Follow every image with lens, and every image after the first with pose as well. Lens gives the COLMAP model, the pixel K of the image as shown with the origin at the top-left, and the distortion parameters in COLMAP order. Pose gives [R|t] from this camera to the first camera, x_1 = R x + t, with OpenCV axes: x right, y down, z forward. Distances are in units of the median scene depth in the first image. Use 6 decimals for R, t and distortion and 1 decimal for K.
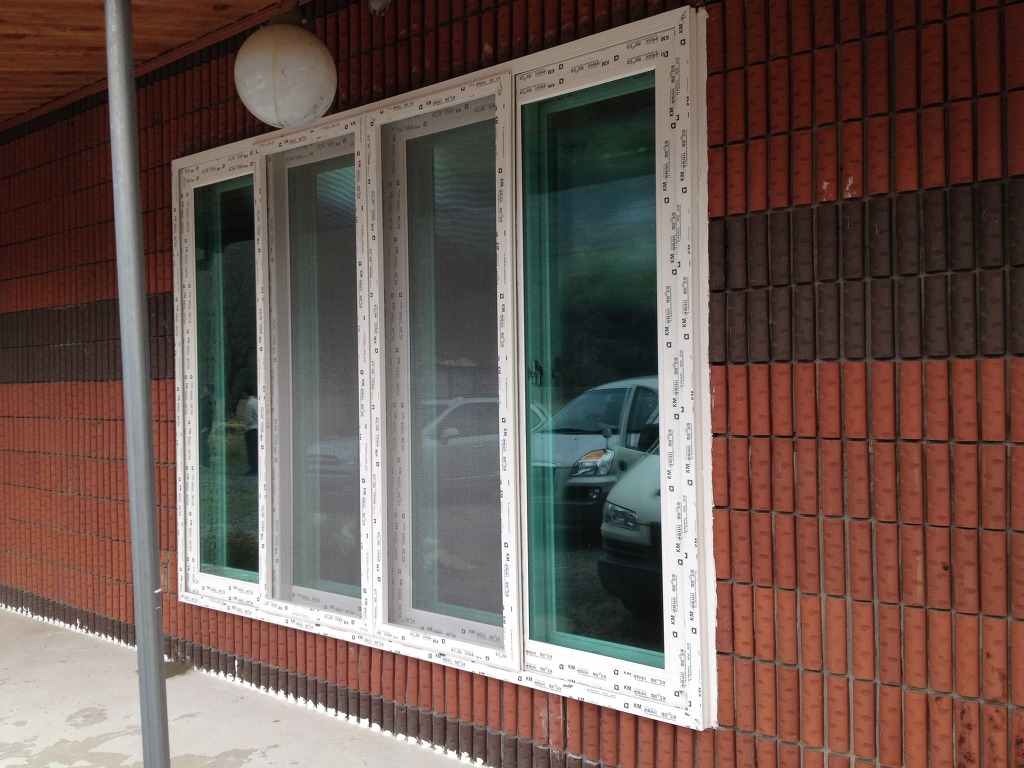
lens RADIAL K [[956.9, 0, 508.7], [0, 956.9, 380.6], [0, 0, 1]] dist [0.151822, -0.355557]
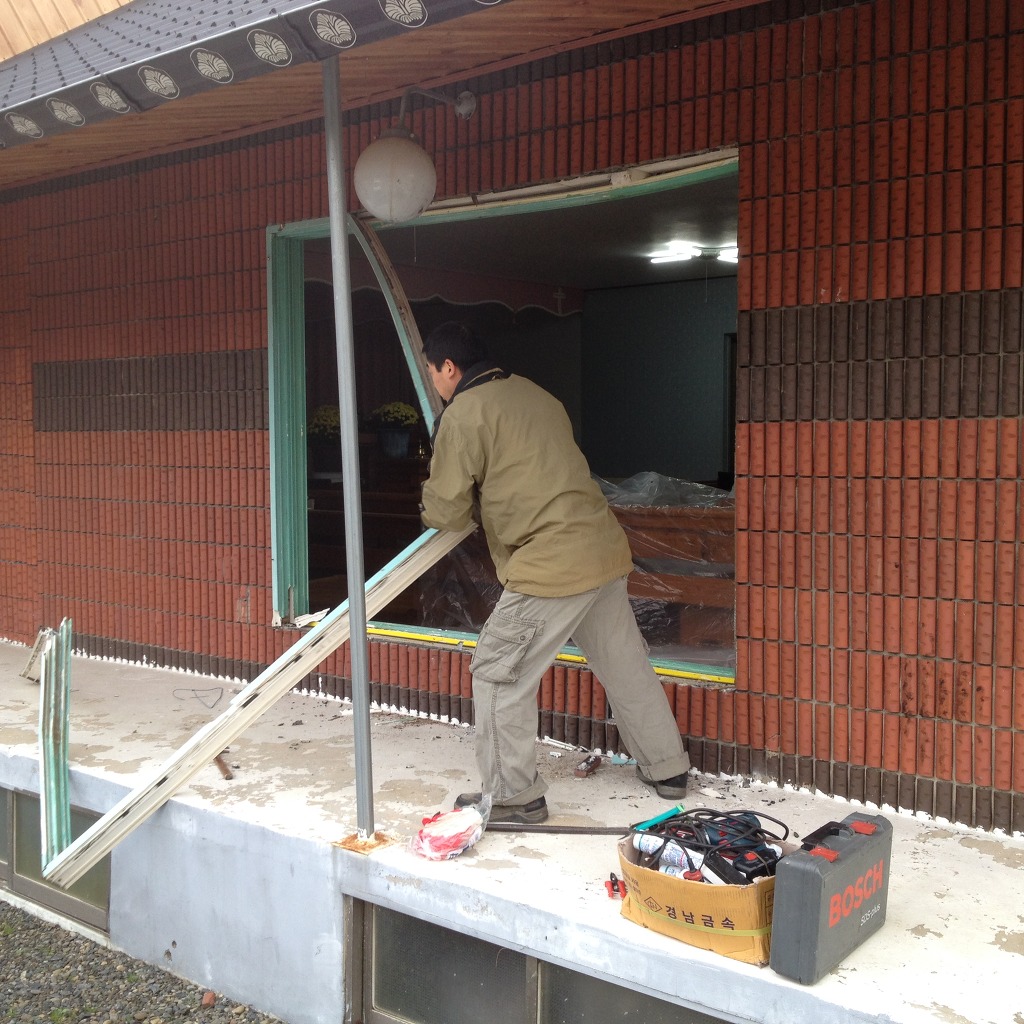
lens RADIAL K [[1263.3, 0, 506.6], [0, 1263.3, 506.2], [0, 0, 1]] dist [0.225232, -0.611250]
pose [[0.999889, 0.009512, 0.011495, -0.130888], [-0.010123, 0.998475, 0.054276, 0.006942], [-0.010961, -0.054387, 0.998460, -0.775188]]
